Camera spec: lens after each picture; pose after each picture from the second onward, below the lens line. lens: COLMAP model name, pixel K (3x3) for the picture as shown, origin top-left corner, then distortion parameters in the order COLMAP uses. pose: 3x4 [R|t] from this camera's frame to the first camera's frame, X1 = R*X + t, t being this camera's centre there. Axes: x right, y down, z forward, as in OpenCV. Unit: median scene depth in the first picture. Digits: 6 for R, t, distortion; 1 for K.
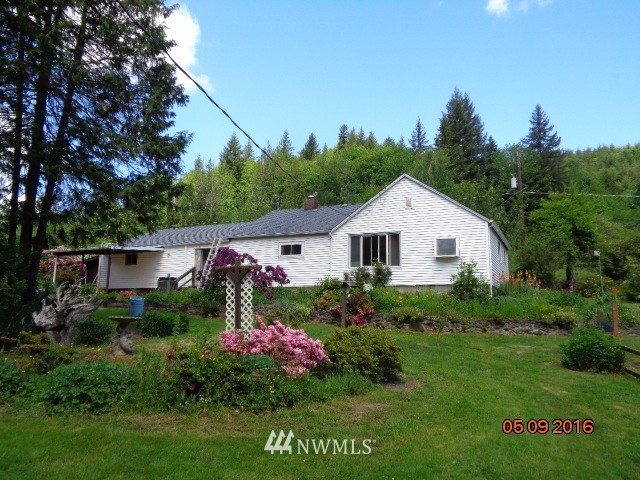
lens RADIAL K [[478.9, 0, 320.9], [0, 478.9, 252.4], [0, 0, 1]] dist [-0.002934, -0.000062]
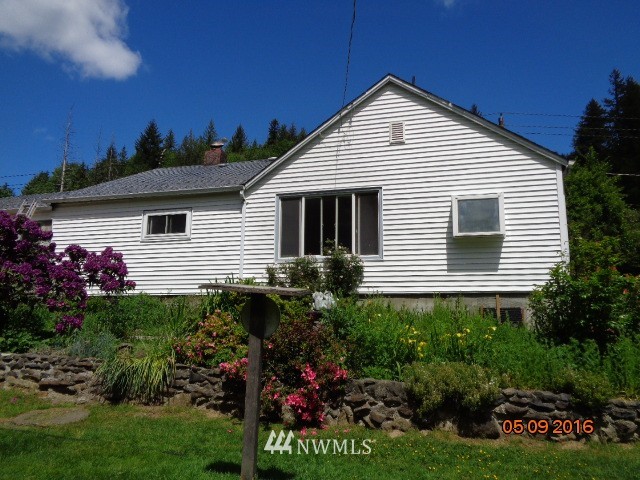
lens RADIAL K [[478.9, 0, 320.9], [0, 478.9, 252.4], [0, 0, 1]] dist [-0.002934, -0.000062]
pose [[0.989008, 0.014102, 0.147189, 0.030321], [-0.013262, 0.999890, -0.006687, 0.029197], [-0.147267, 0.004661, 0.989086, 0.504164]]
